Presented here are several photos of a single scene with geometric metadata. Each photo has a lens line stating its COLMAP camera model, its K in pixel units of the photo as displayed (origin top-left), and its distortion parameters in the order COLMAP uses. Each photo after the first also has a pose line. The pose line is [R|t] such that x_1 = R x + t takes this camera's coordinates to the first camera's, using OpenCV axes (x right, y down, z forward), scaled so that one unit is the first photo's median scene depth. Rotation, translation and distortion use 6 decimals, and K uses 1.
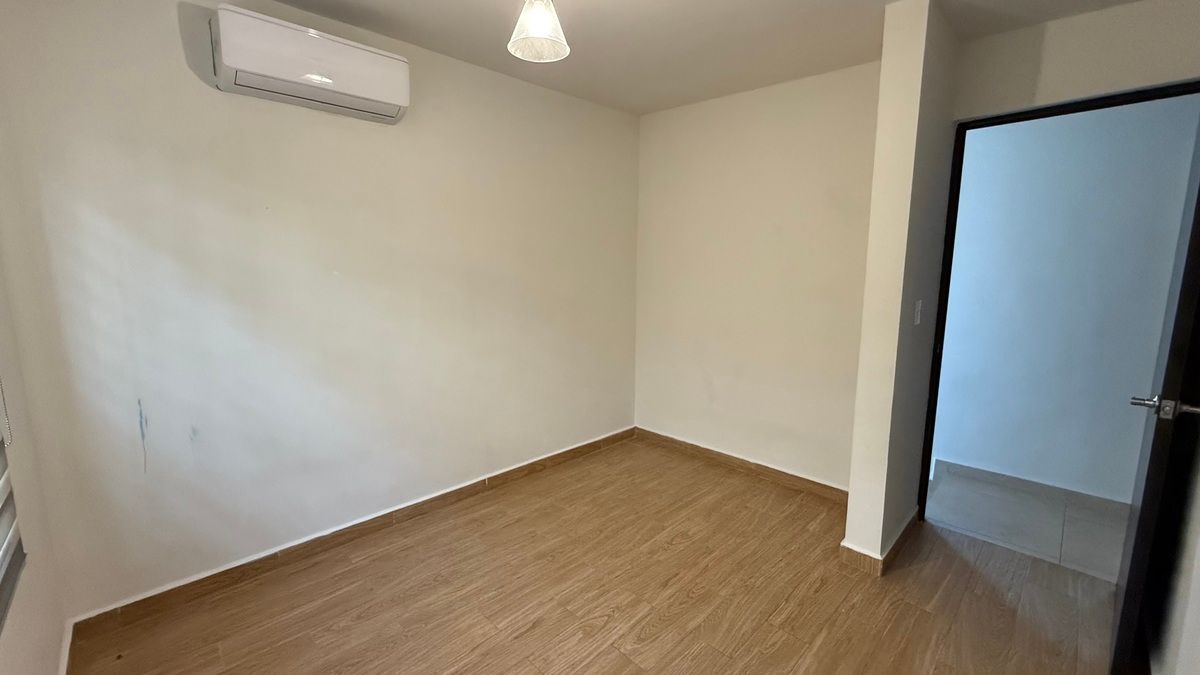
lens RADIAL K [[477.6, 0, 594.0], [0, 477.6, 330.8], [0, 0, 1]] dist [0.016199, 0.000140]
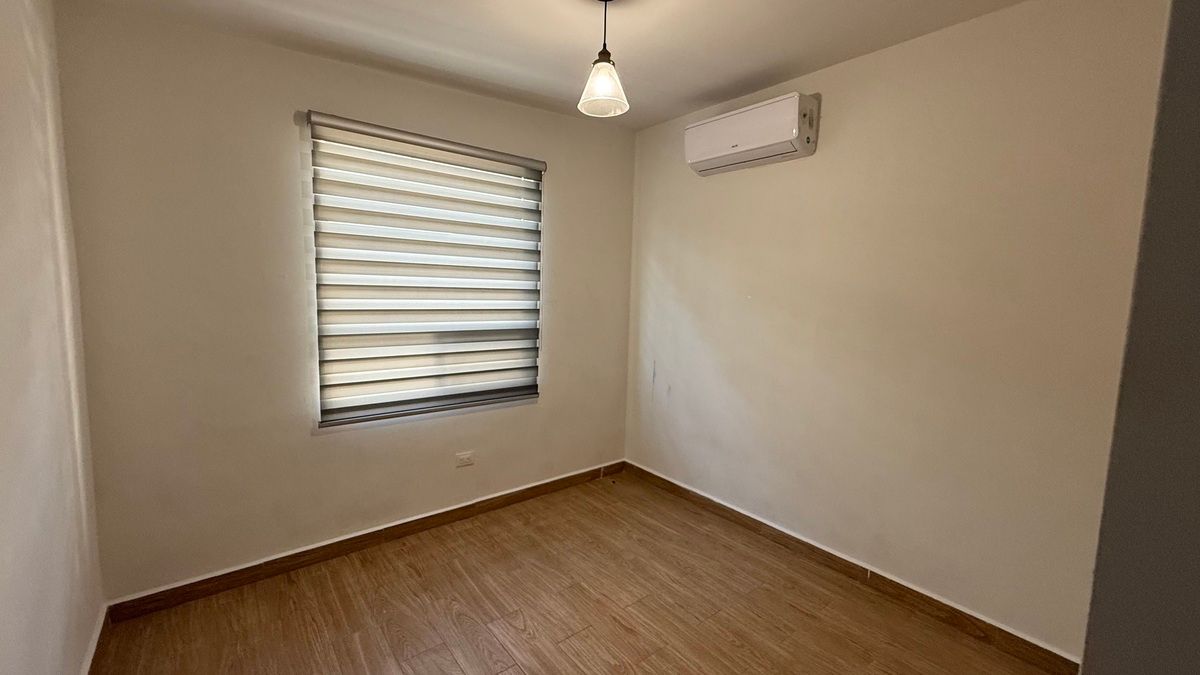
lens RADIAL K [[477.6, 0, 601.5], [0, 477.6, 328.9], [0, 0, 1]] dist [0.016199, 0.000140]
pose [[-0.077060, 0.083213, -0.993548, 0.728511], [-0.159172, 0.982703, 0.094650, -0.100351], [0.984239, 0.165438, -0.062482, 0.758297]]
